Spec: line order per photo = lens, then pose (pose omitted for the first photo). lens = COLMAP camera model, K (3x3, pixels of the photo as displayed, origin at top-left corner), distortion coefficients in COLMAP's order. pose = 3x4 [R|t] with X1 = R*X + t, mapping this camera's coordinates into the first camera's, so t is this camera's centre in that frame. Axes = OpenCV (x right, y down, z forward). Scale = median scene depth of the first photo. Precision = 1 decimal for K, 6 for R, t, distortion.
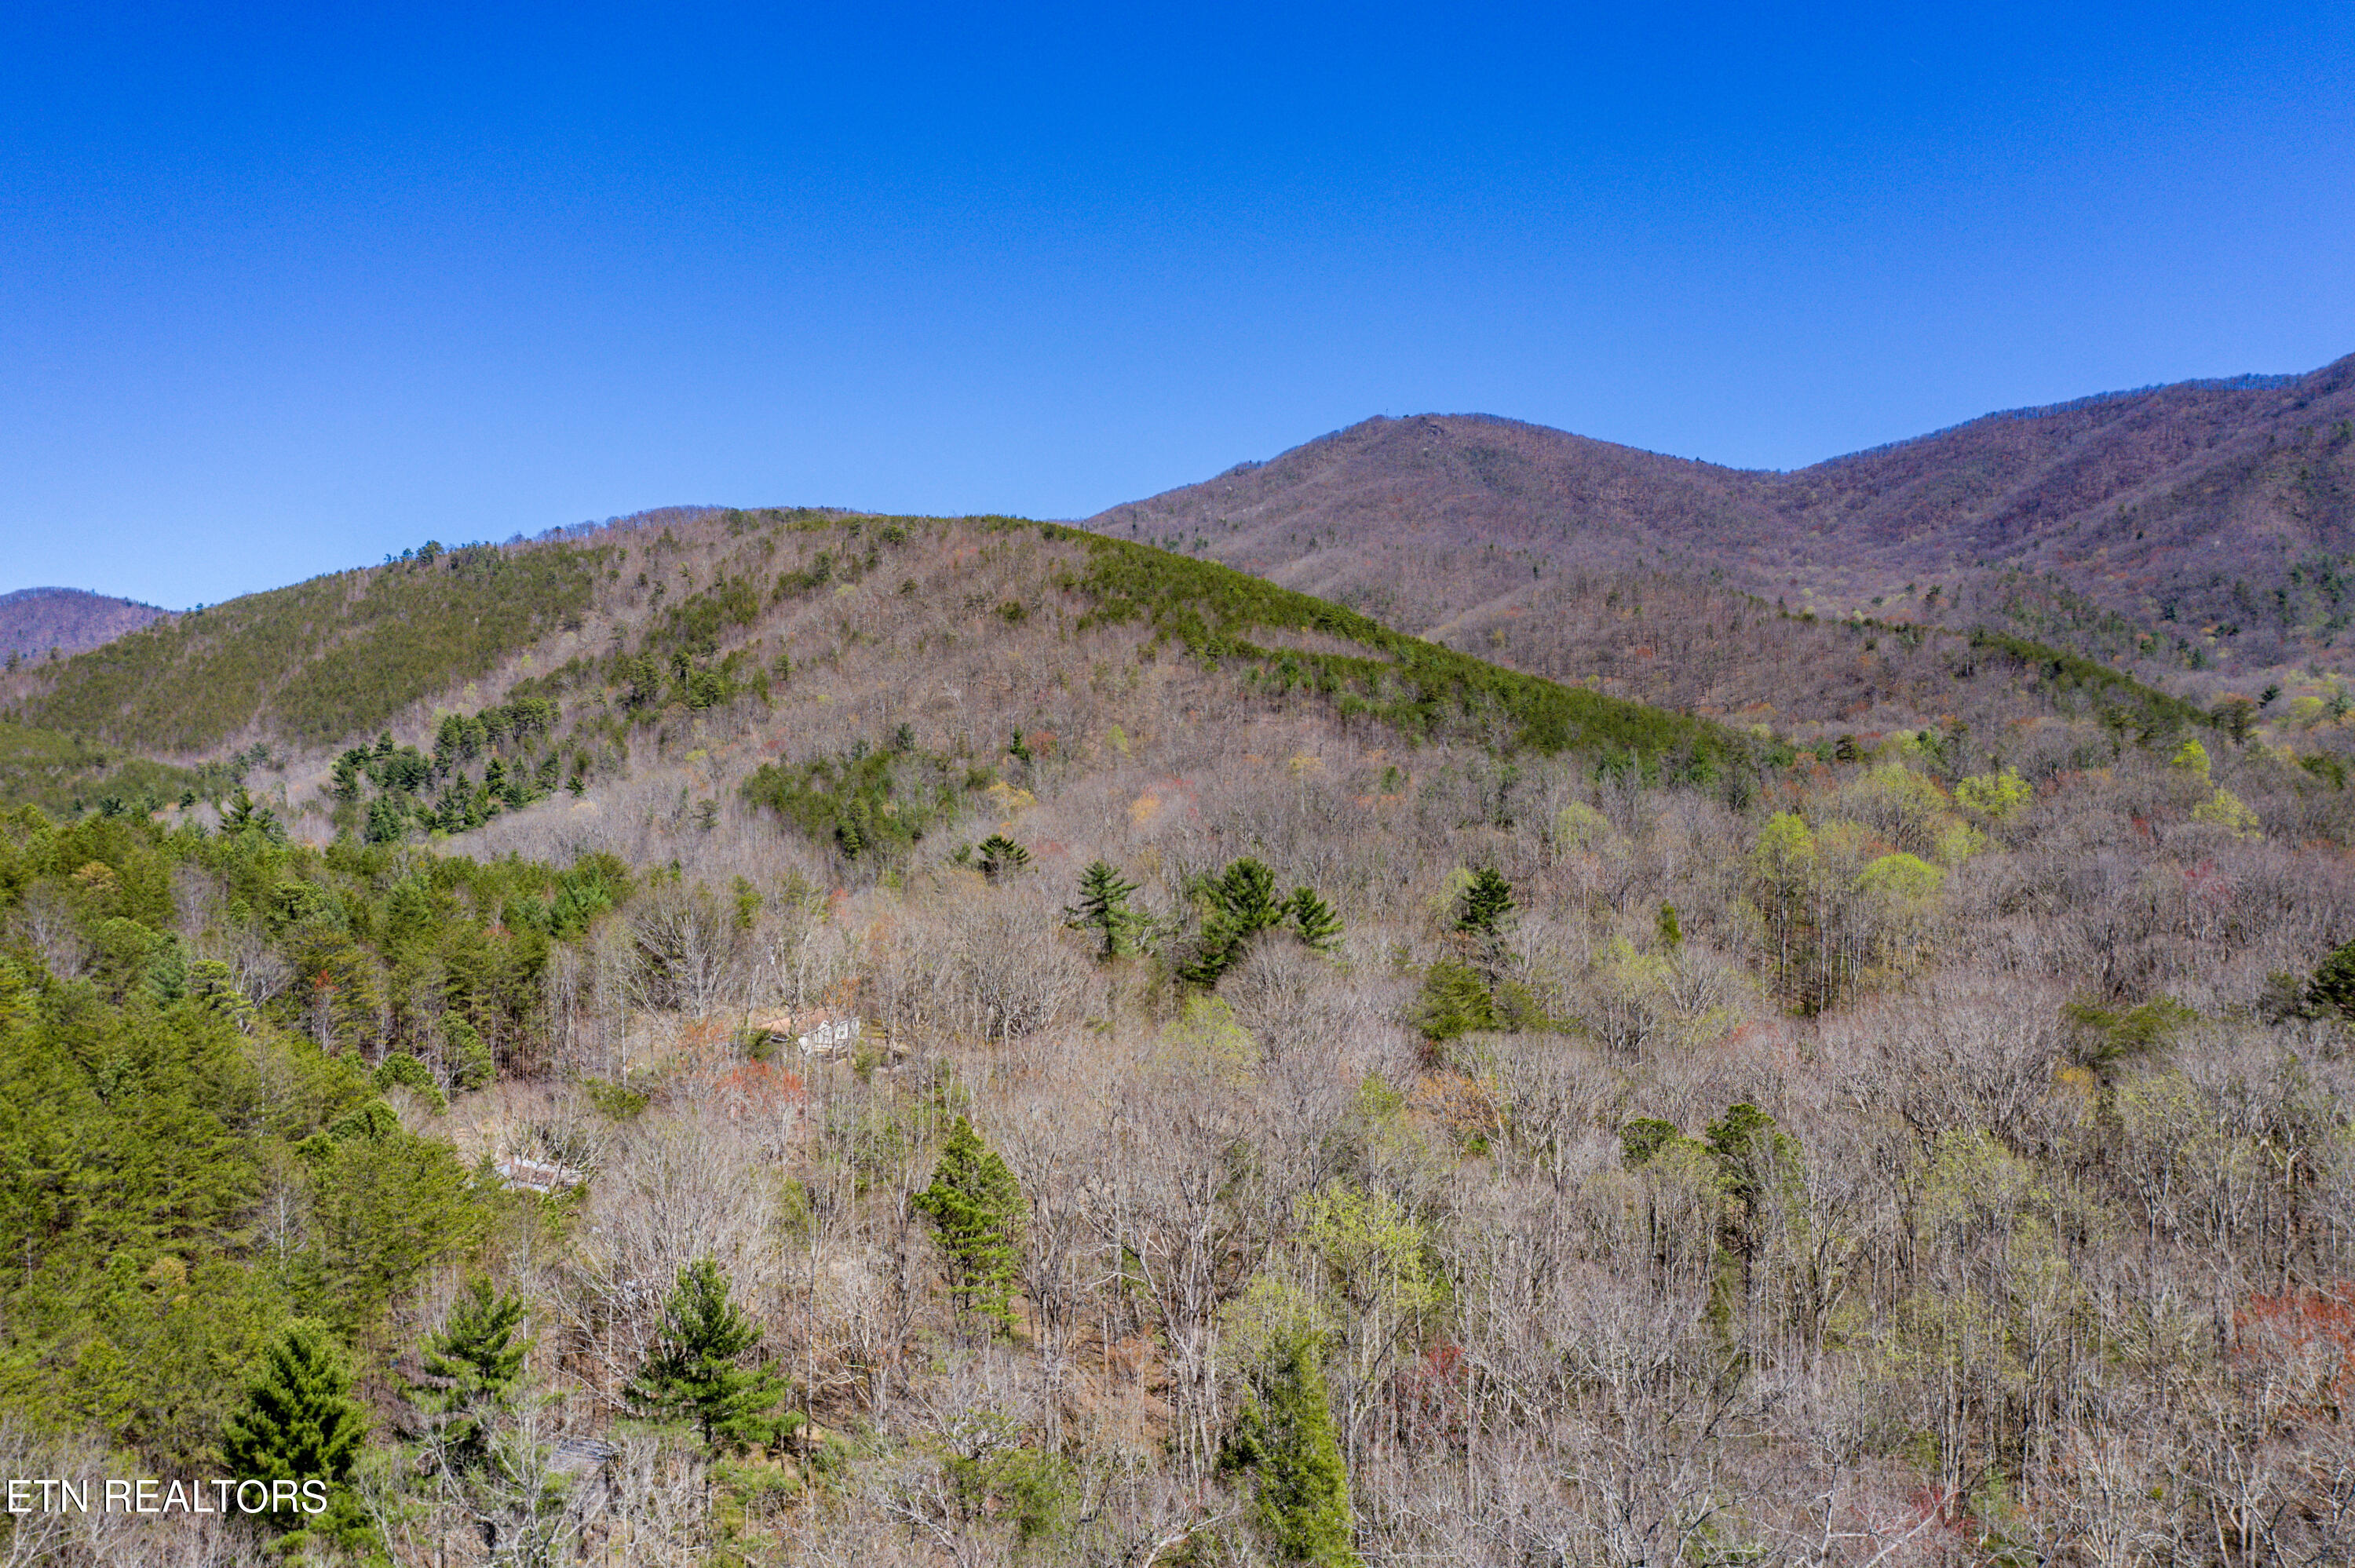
lens RADIAL K [[1861.6, 0, 1183.3], [0, 1861.6, 787.5], [0, 0, 1]] dist [-0.012509, 0.008278]
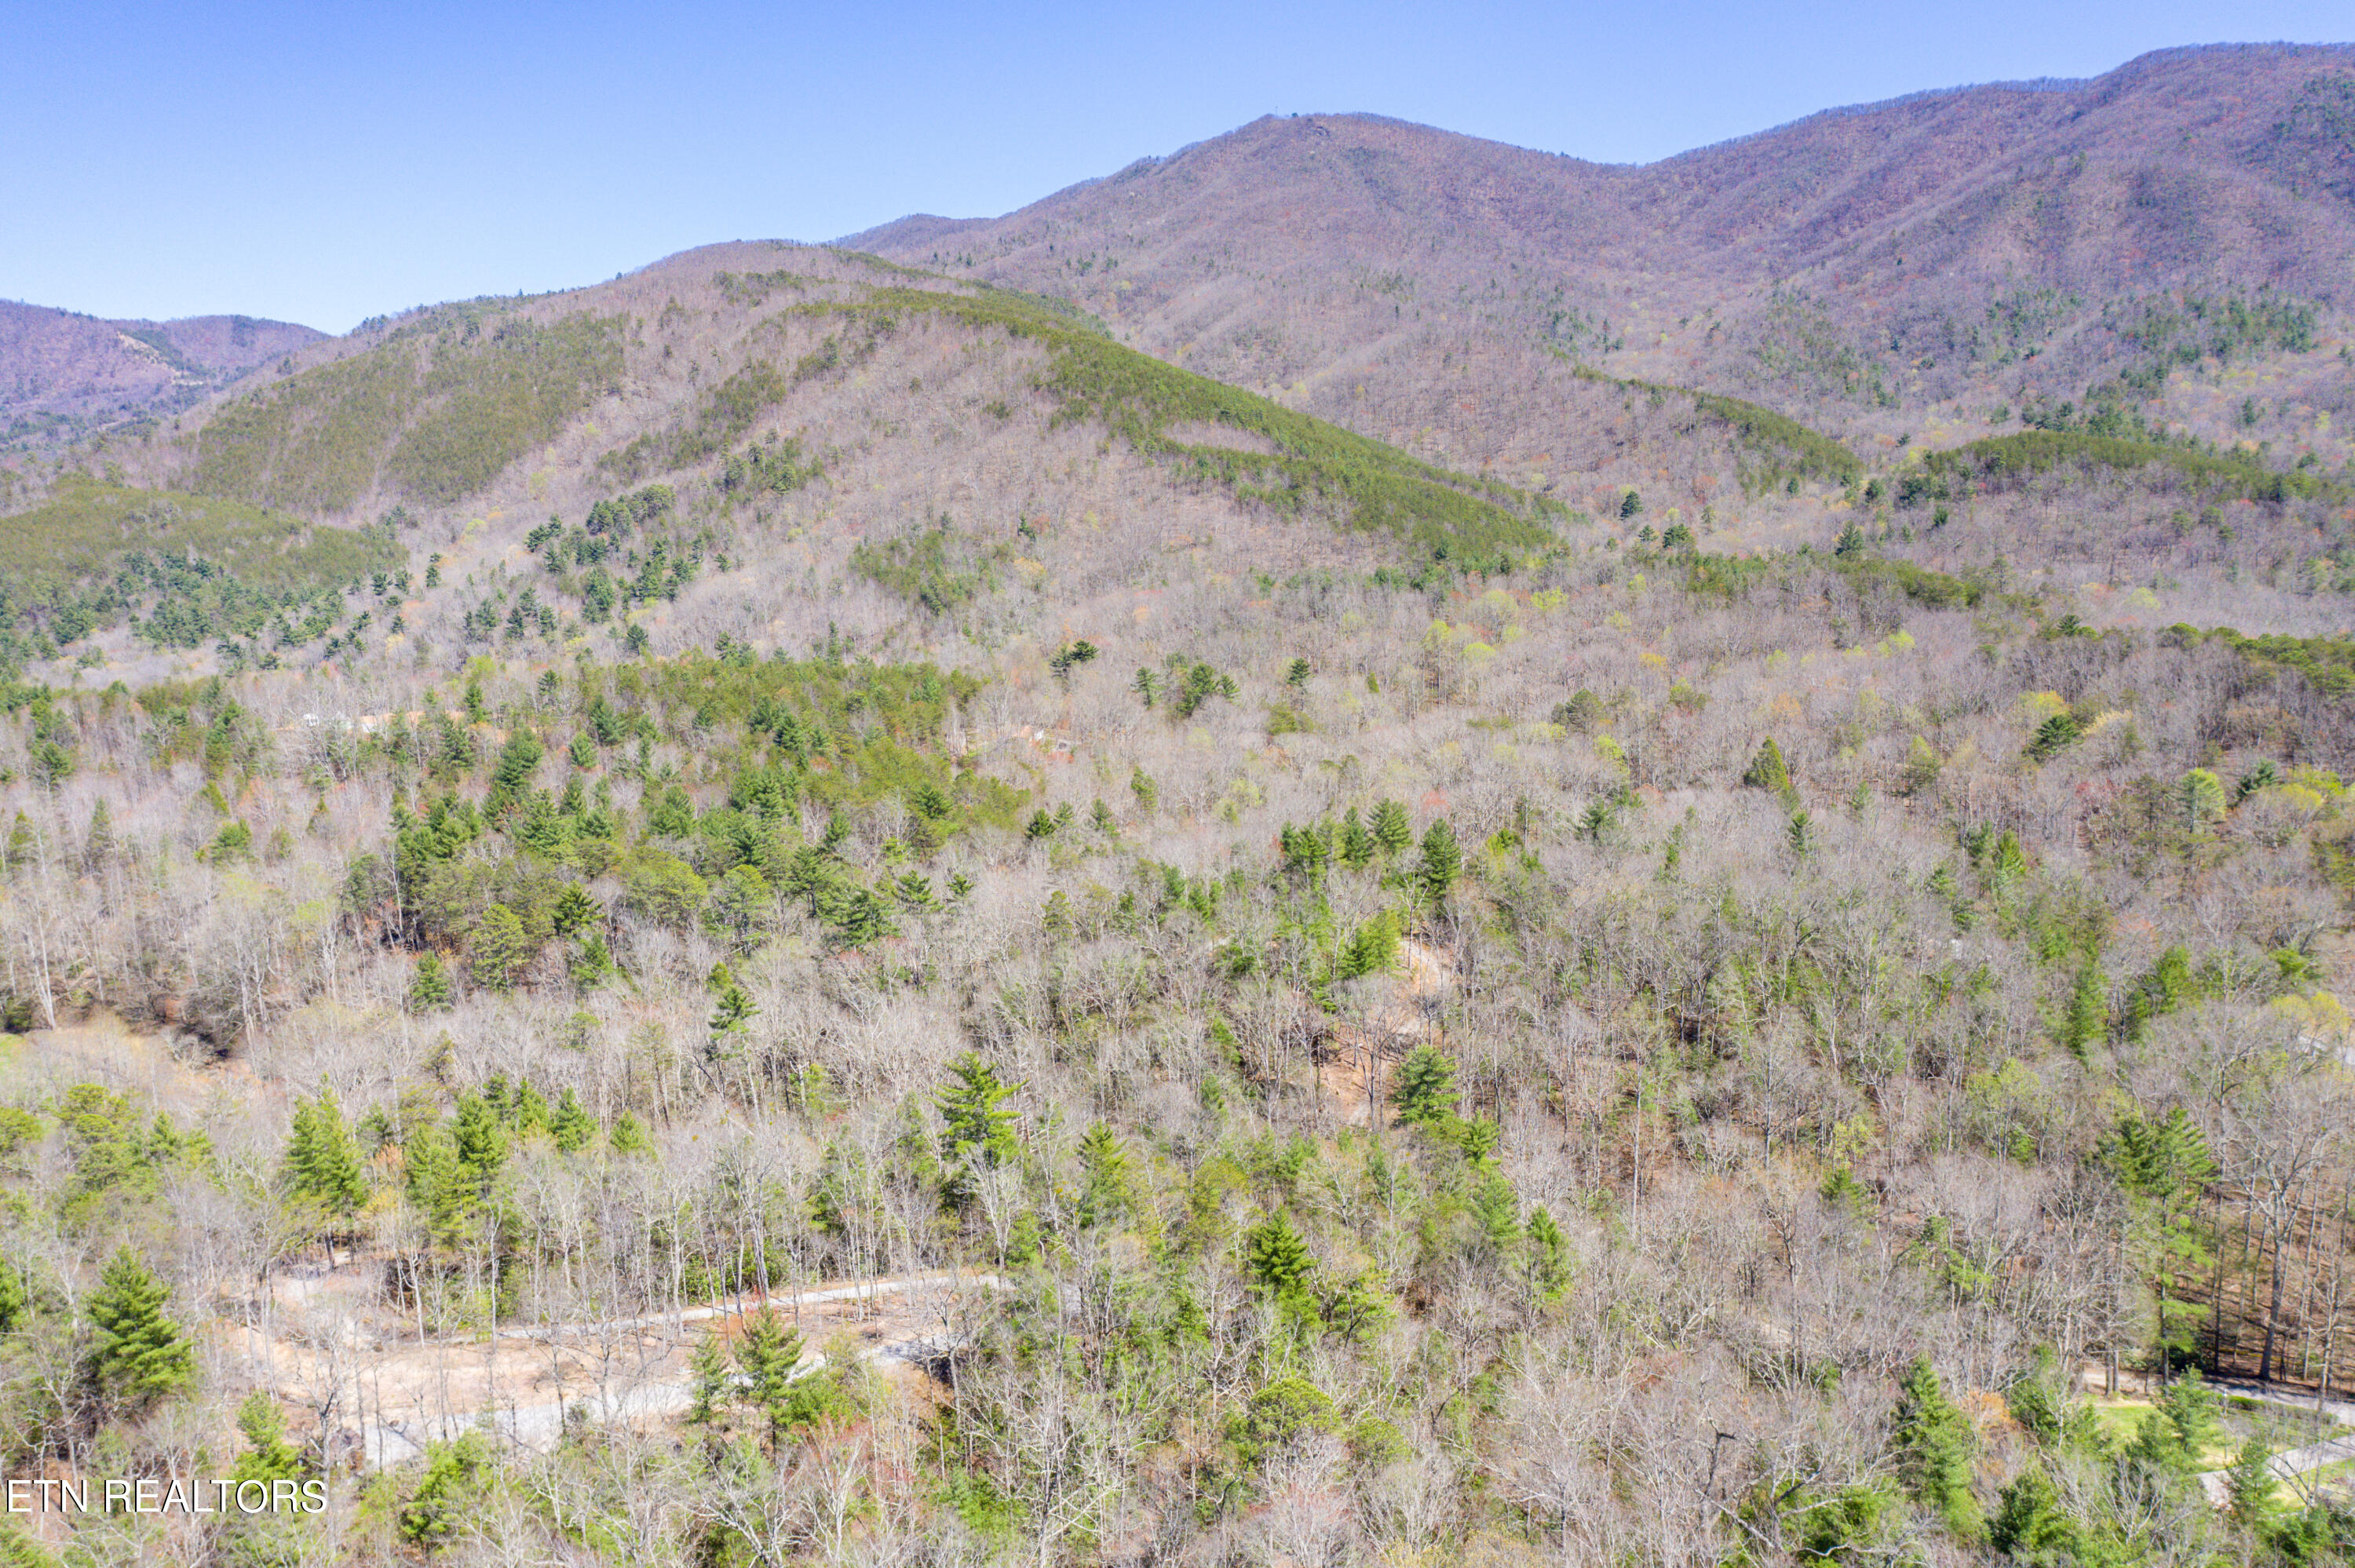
lens RADIAL K [[1861.6, 0, 1168.6], [0, 1861.6, 787.6], [0, 0, 1]] dist [-0.012509, 0.008278]
pose [[0.998531, -0.036547, 0.039993, -0.032781], [0.028485, 0.982087, 0.186265, -0.074351], [-0.046084, -0.184852, 0.981685, -0.419381]]
